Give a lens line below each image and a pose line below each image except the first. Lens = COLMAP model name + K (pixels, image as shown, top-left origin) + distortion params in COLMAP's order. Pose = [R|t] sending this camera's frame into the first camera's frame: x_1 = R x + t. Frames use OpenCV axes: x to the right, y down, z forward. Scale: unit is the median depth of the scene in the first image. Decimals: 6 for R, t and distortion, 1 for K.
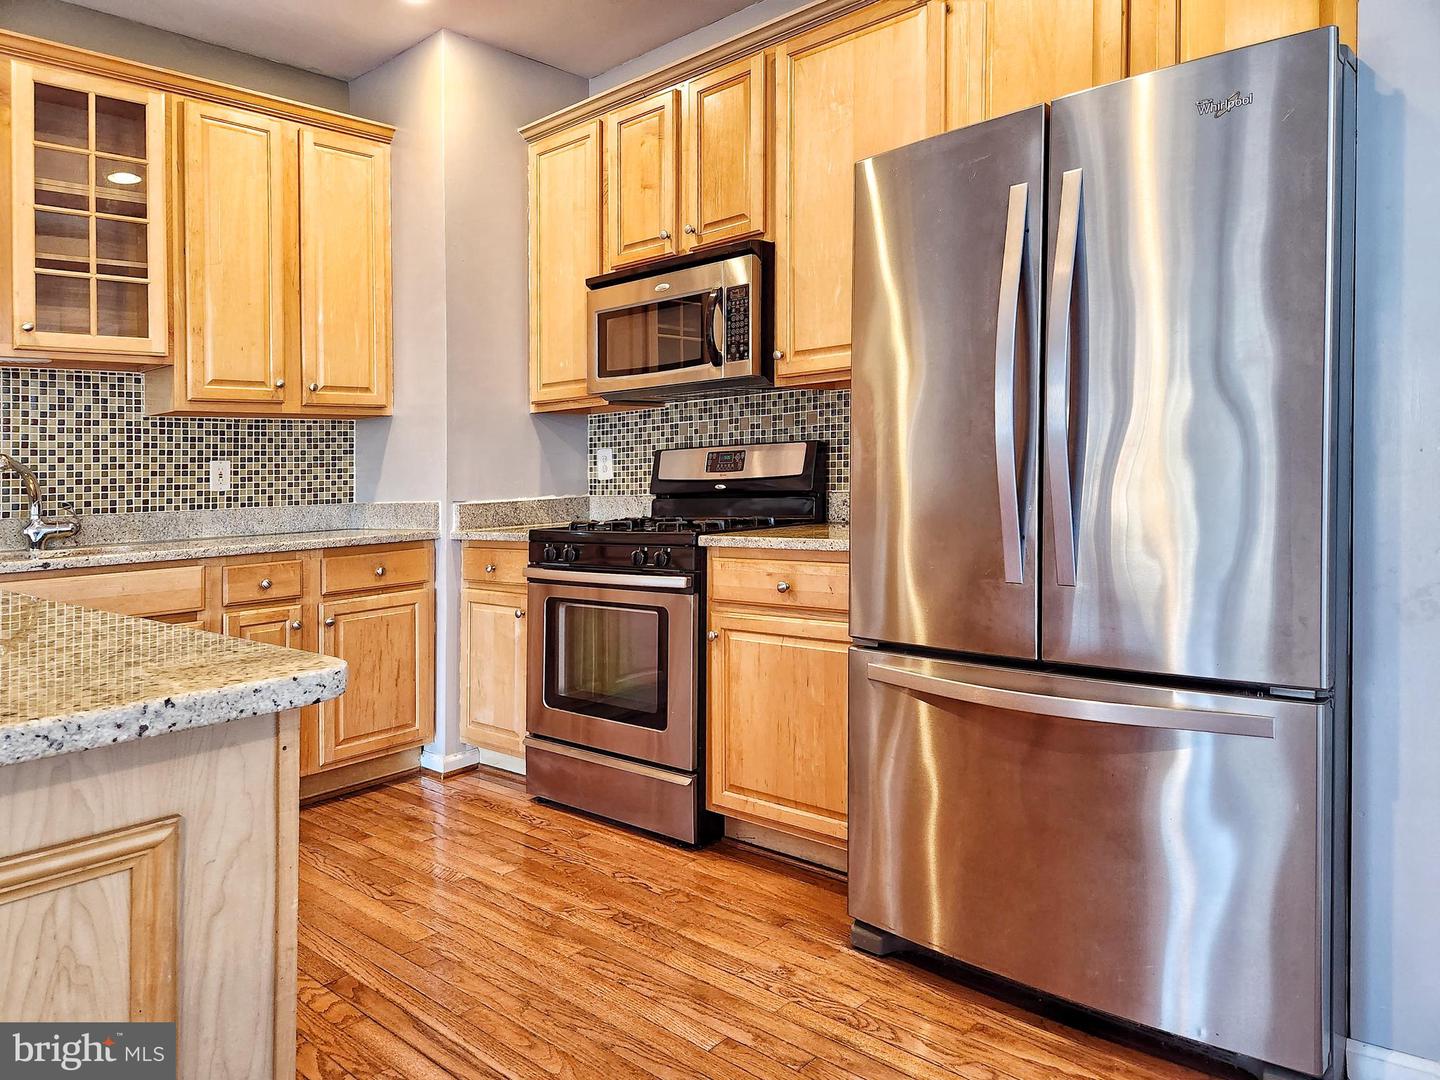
lens RADIAL K [[949.2, 0, 728.7], [0, 949.2, 451.7], [0, 0, 1]] dist [0.046532, -0.042502]
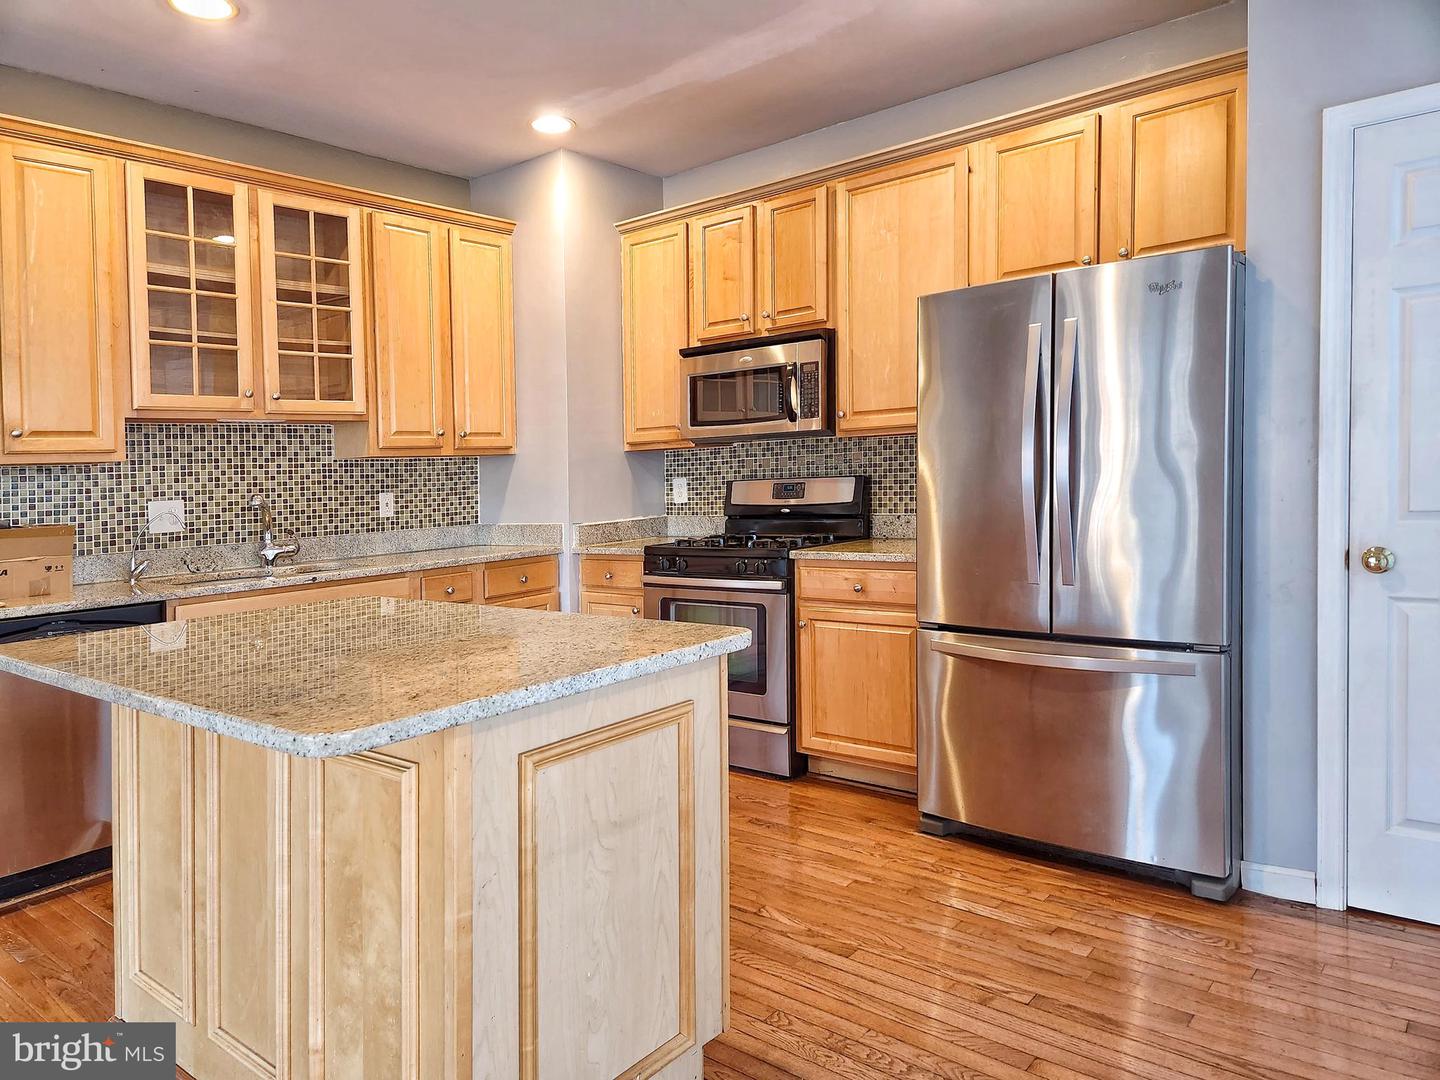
lens RADIAL K [[949.2, 0, 744.1], [0, 949.2, 455.4], [0, 0, 1]] dist [0.046532, -0.042502]
pose [[0.997513, -0.003727, 0.070377, -0.175029], [0.003480, 0.999987, 0.003635, -0.048769], [-0.070390, -0.003381, 0.997514, -0.319270]]
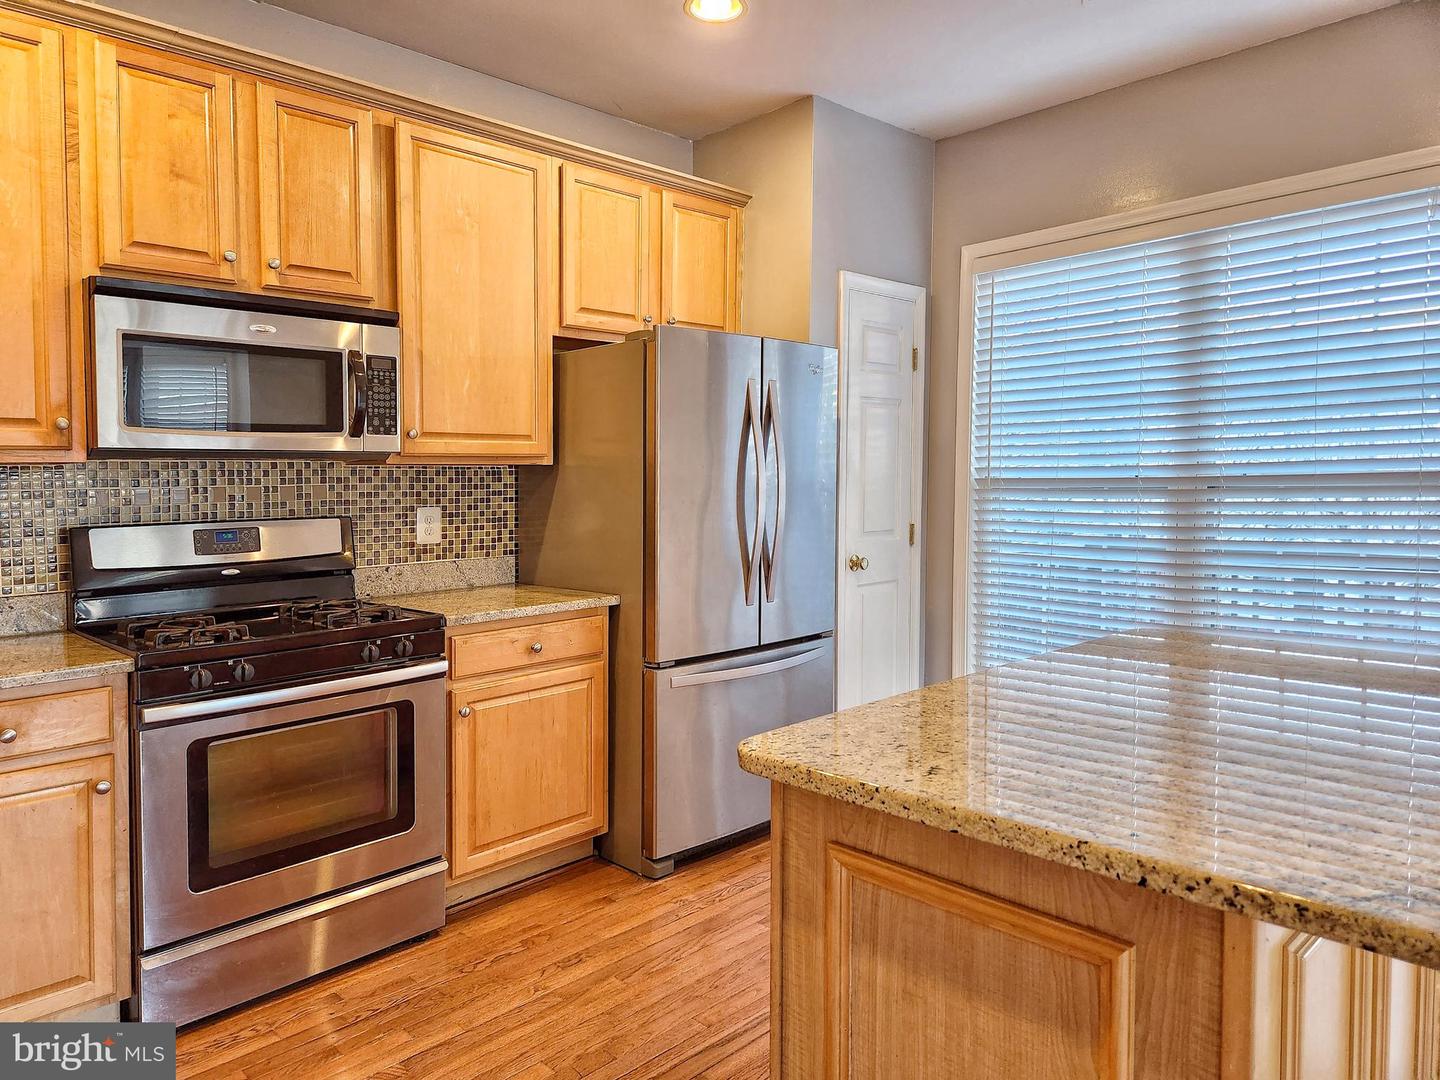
lens RADIAL K [[949.2, 0, 729.4], [0, 949.2, 528.3], [0, 0, 1]] dist [0.046532, -0.042502]
pose [[0.067384, -0.020519, 0.997516, -0.912764], [-0.009749, 0.999727, 0.021223, -0.025985], [-0.997680, -0.011155, 0.067165, 0.579183]]
